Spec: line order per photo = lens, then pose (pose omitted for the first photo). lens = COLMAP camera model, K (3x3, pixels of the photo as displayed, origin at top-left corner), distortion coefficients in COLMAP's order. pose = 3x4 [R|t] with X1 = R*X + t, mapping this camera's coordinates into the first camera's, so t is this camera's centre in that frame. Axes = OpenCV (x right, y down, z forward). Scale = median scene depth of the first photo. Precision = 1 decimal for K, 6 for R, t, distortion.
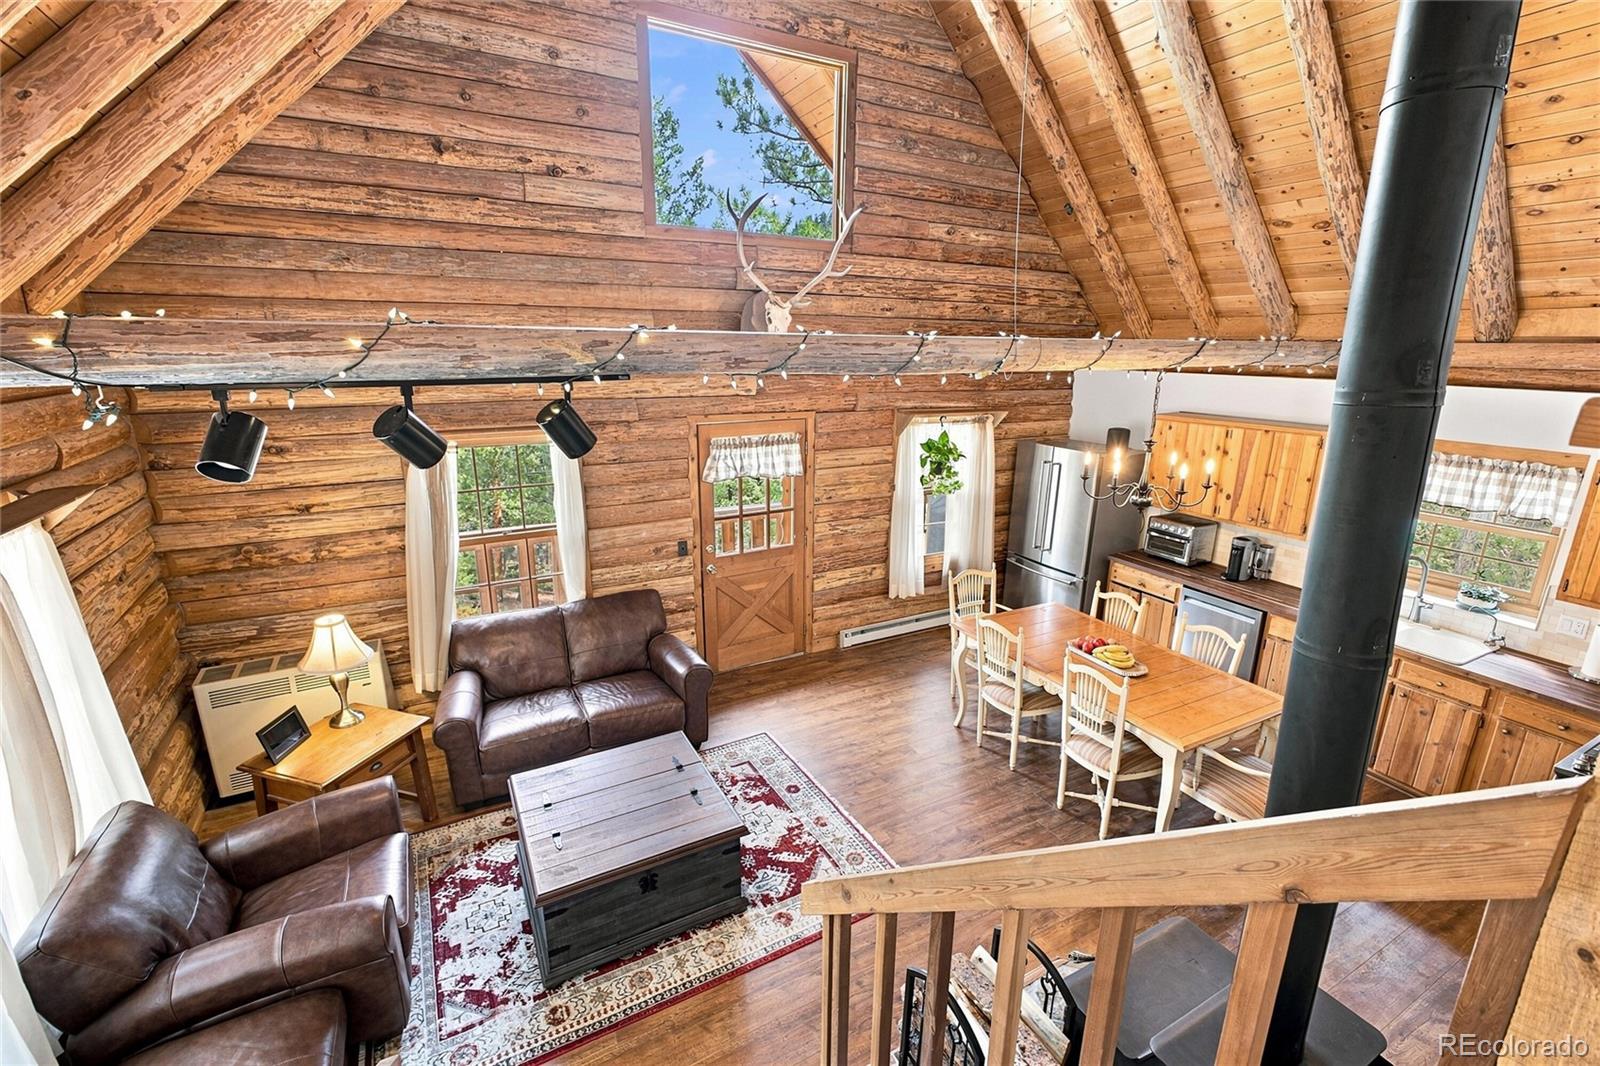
lens RADIAL K [[705.3, 0, 799.5], [0, 705.3, 524.8], [0, 0, 1]] dist [0.001276, 0.000595]
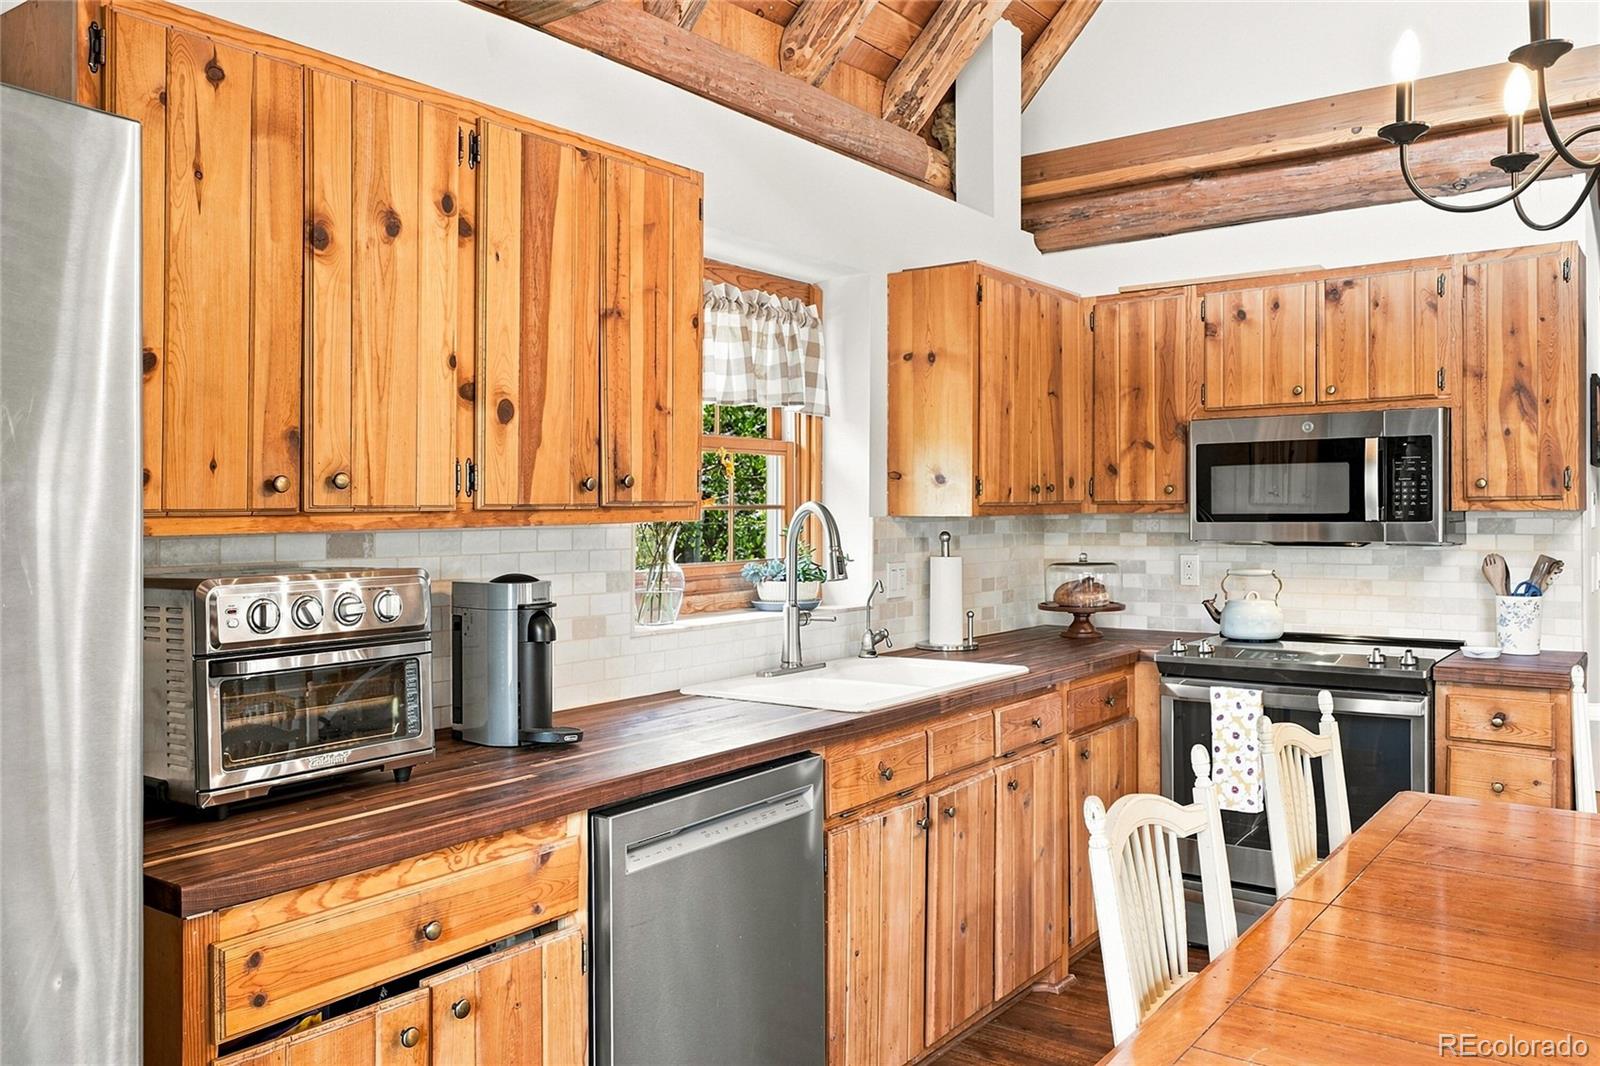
lens RADIAL K [[1227.8, 0, 804.8], [0, 1227.8, 517.7], [0, 0, 1]] dist [-0.003852, 0.002997]
pose [[-0.426805, -0.016384, 0.904195, 0.174245], [0.232541, 0.964228, 0.127237, -0.032768], [-0.873935, 0.264568, -0.407727, 1.042161]]
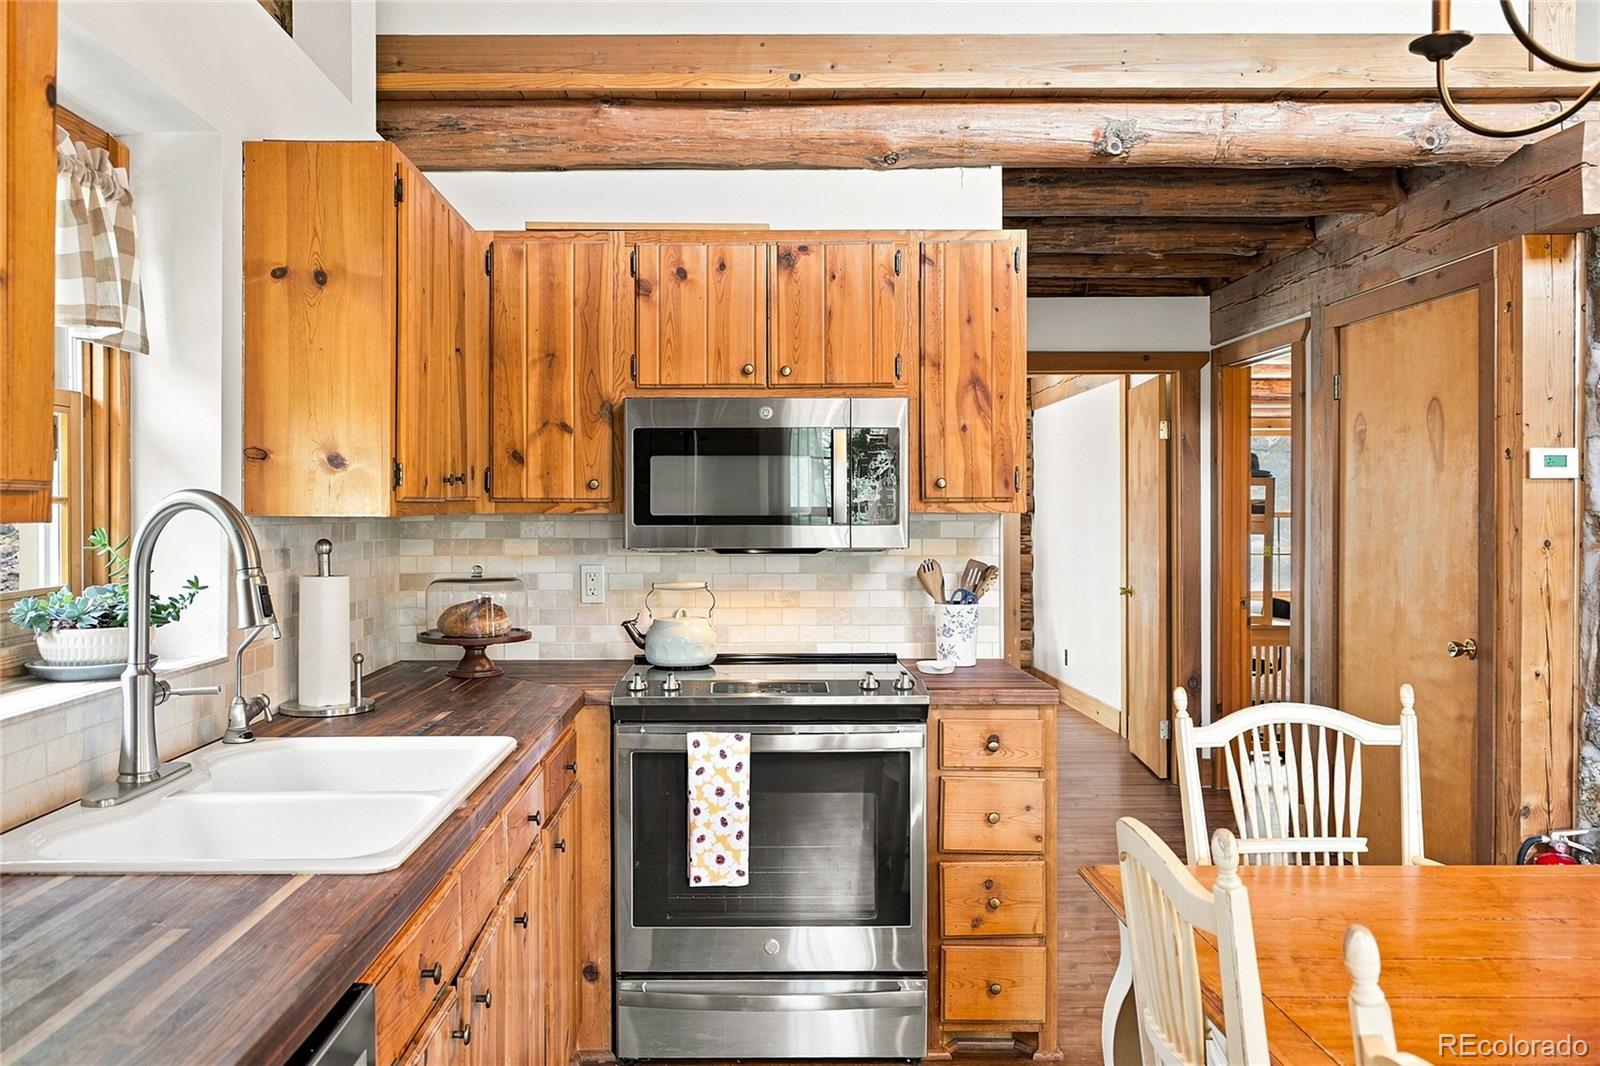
lens RADIAL K [[1227.8, 0, 735.7], [0, 1227.8, 530.7], [0, 0, 1]] dist [-0.003852, 0.002997]
pose [[-0.878879, -0.021928, 0.476541, 0.411280], [0.110231, 0.962574, 0.247591, -0.020429], [-0.464135, 0.270132, -0.843568, 1.014168]]
